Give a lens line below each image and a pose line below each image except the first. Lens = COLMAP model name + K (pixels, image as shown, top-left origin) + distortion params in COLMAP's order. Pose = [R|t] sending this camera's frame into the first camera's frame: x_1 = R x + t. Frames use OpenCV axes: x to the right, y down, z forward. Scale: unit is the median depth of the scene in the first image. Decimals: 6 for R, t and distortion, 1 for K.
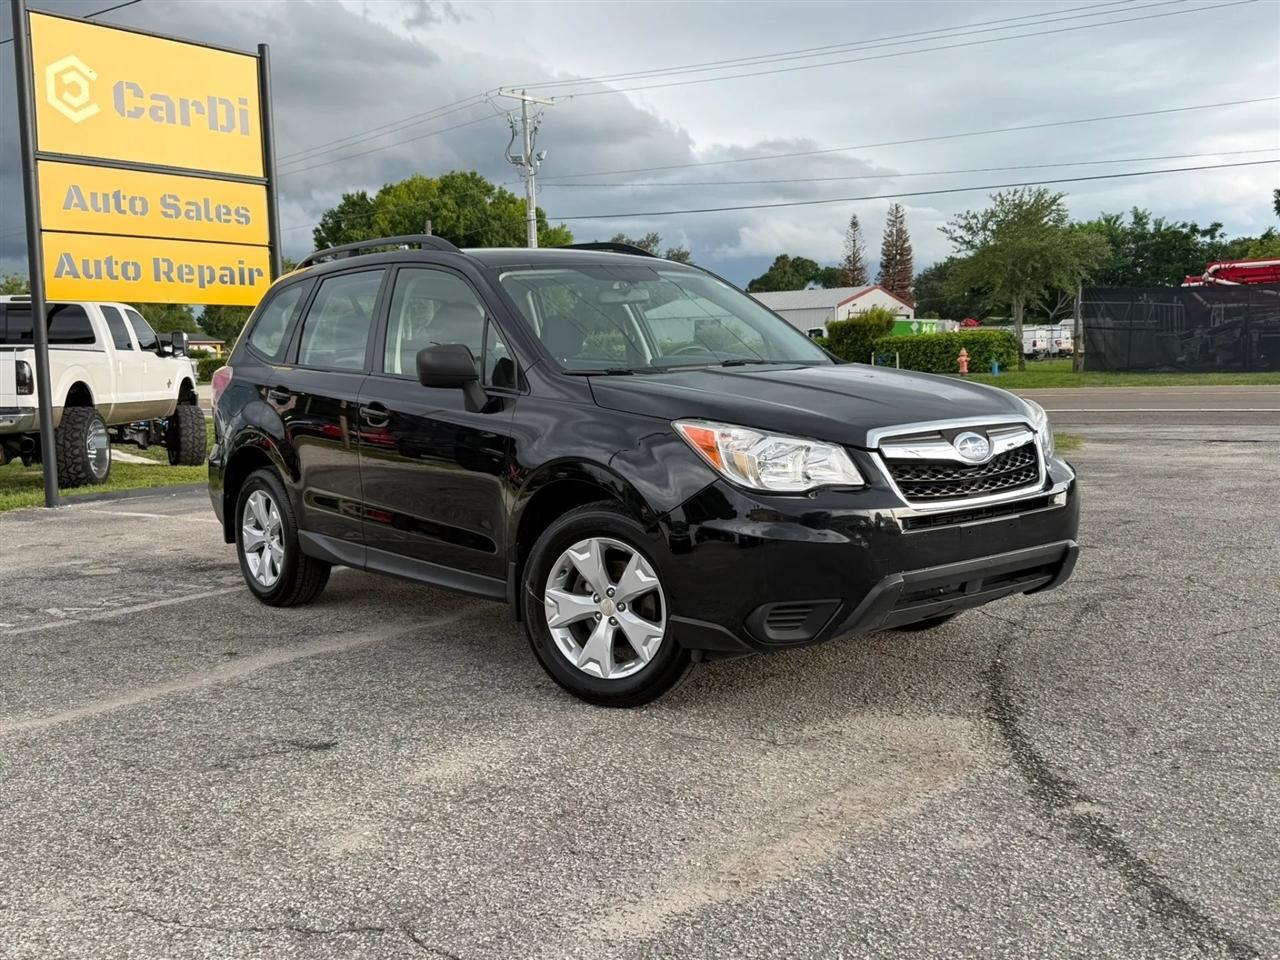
lens RADIAL K [[1339.6, 0, 635.9], [0, 1339.6, 482.3], [0, 0, 1]] dist [0.189017, -0.453851]
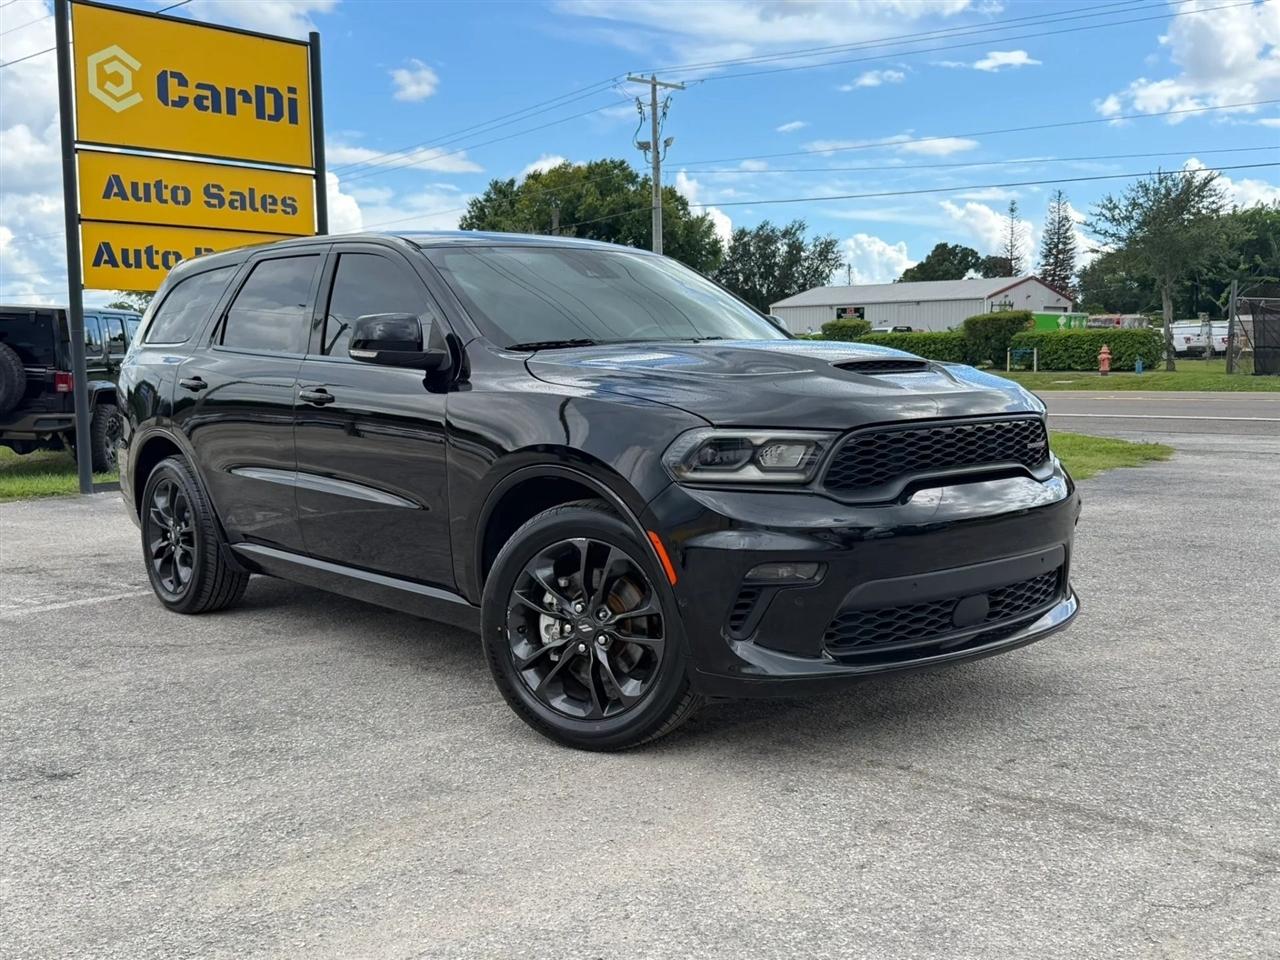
lens RADIAL K [[1357.3, 0, 637.7], [0, 1357.3, 484.2], [0, 0, 1]] dist [0.183807, -0.439015]
pose [[0.993026, 0.028294, -0.114448, 0.086520], [-0.027275, 0.999573, 0.010457, -0.009727], [0.114695, -0.007262, 0.993374, 0.027268]]
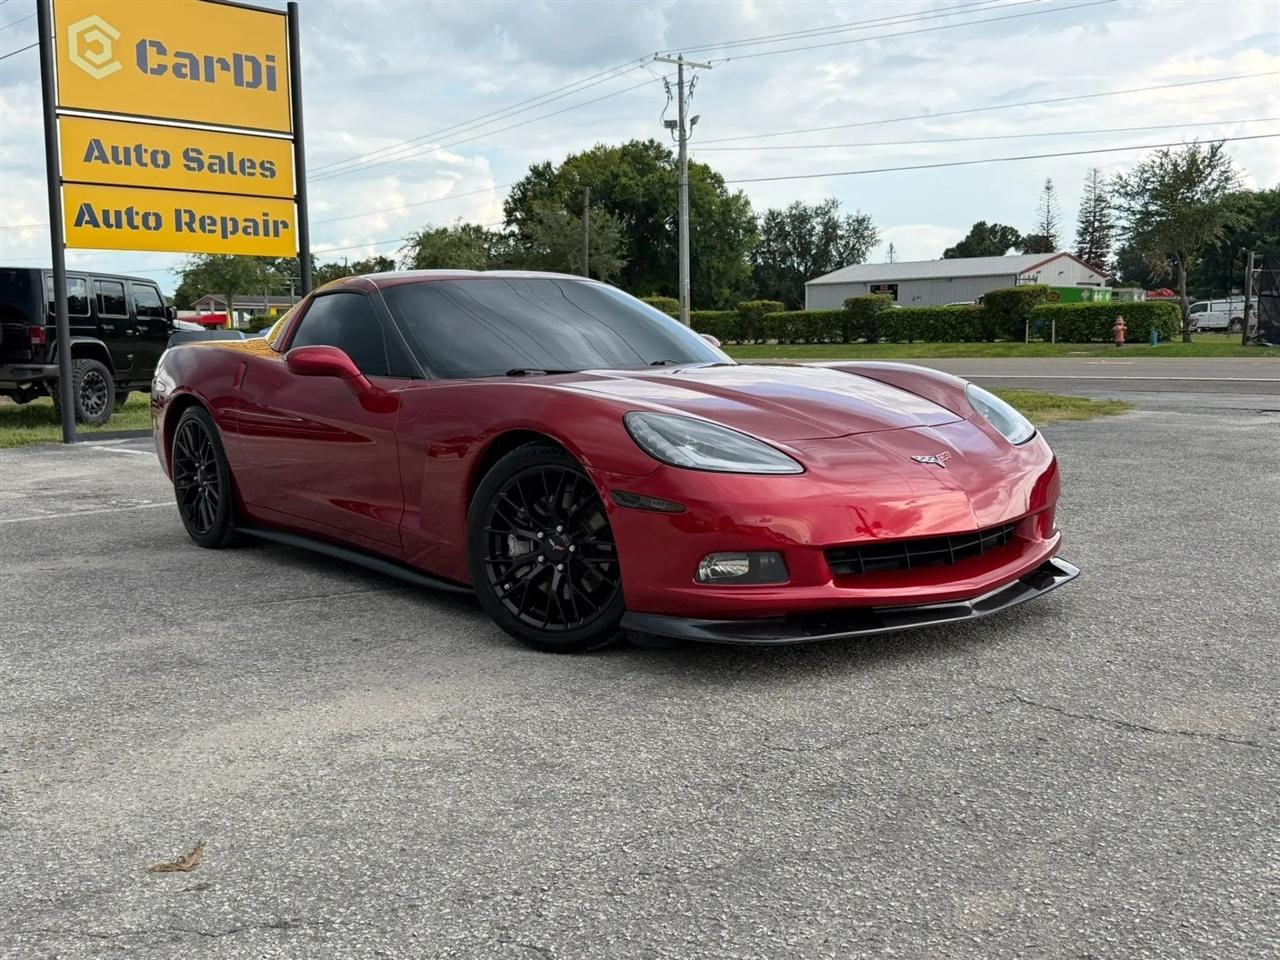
lens RADIAL K [[1321.0, 0, 632.7], [0, 1321.0, 483.5], [0, 0, 1]] dist [0.148334, -0.333852]
pose [[0.986603, 0.032864, -0.159796, 0.159121], [-0.028916, 0.999218, 0.026974, 0.008183], [0.160557, -0.021992, 0.986781, 0.031995]]
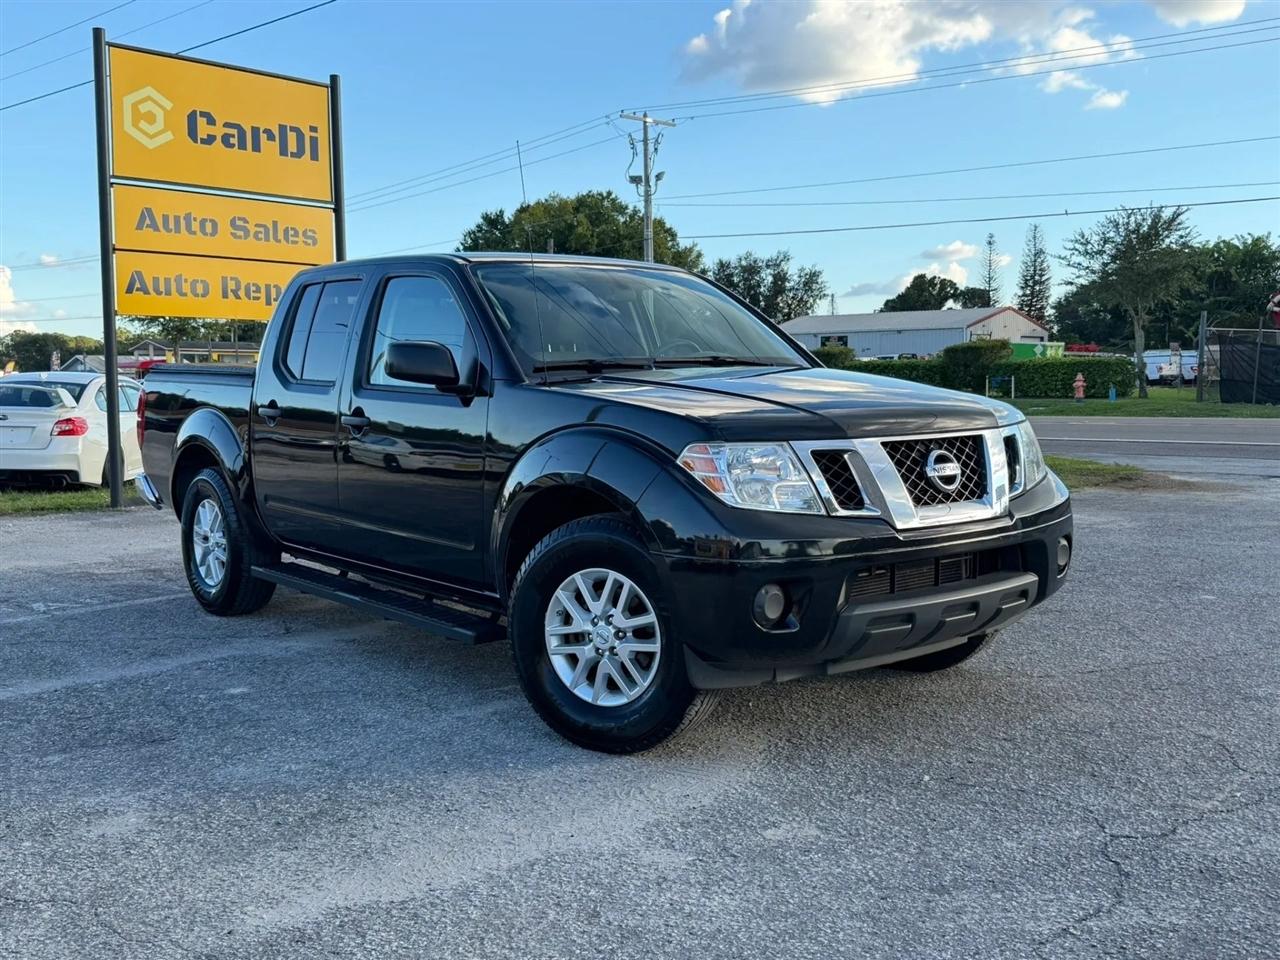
lens RADIAL K [[1331.5, 0, 635.6], [0, 1331.5, 479.5], [0, 0, 1]] dist [0.206445, -0.505683]
pose [[0.993902, 0.028916, -0.106404, 0.080210], [-0.030293, 0.999477, -0.011355, -0.003972], [0.106019, 0.014509, 0.994258, -0.012069]]
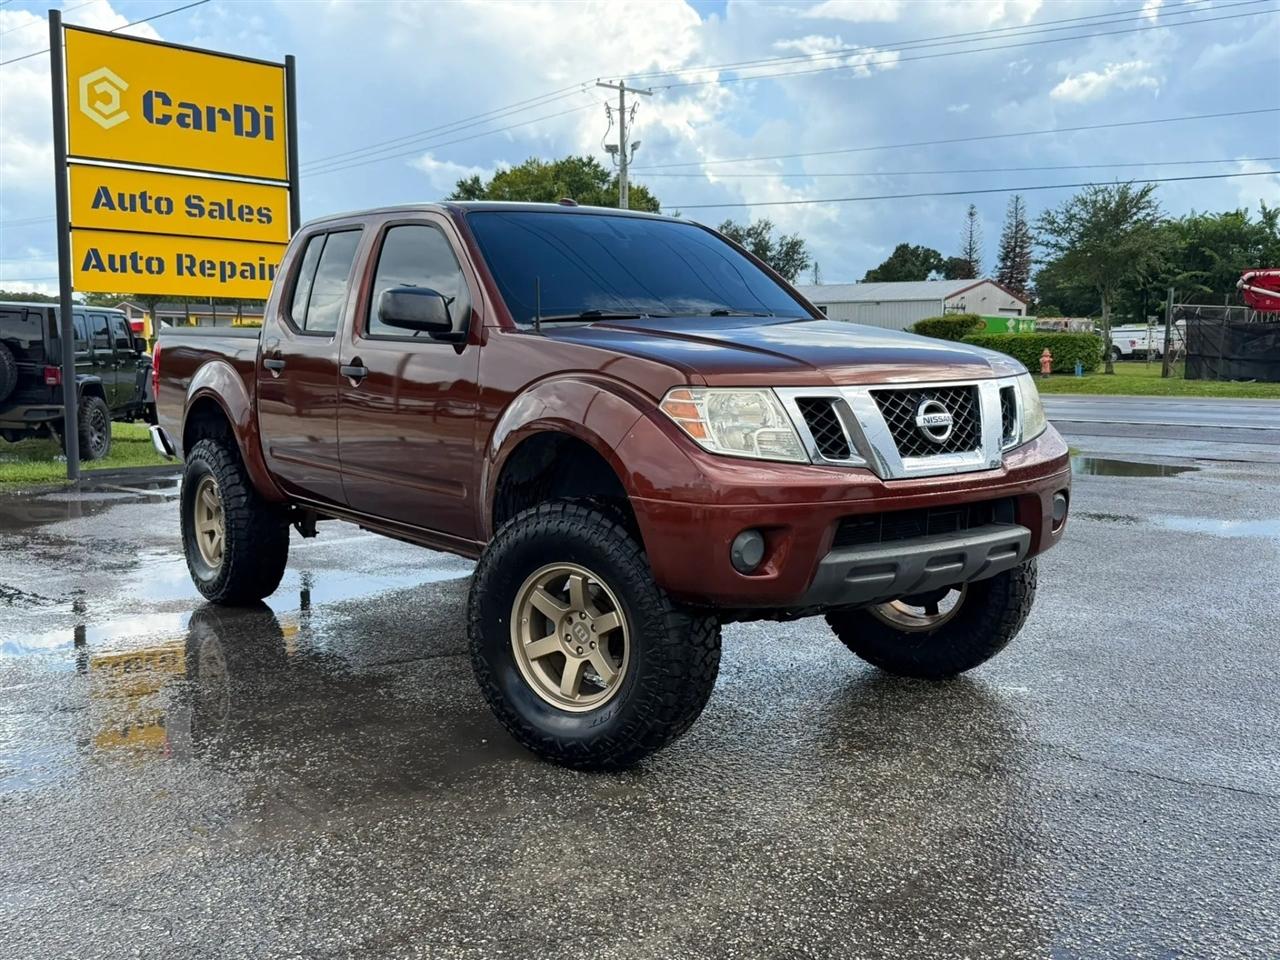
lens RADIAL K [[1339.6, 0, 635.9], [0, 1339.6, 482.3], [0, 0, 1]] dist [0.189017, -0.453851]
pose [[0.994574, 0.041230, -0.095513, 0.116122], [-0.039935, 0.999083, 0.015432, -0.013508], [0.096062, -0.011534, 0.995309, -0.045408]]
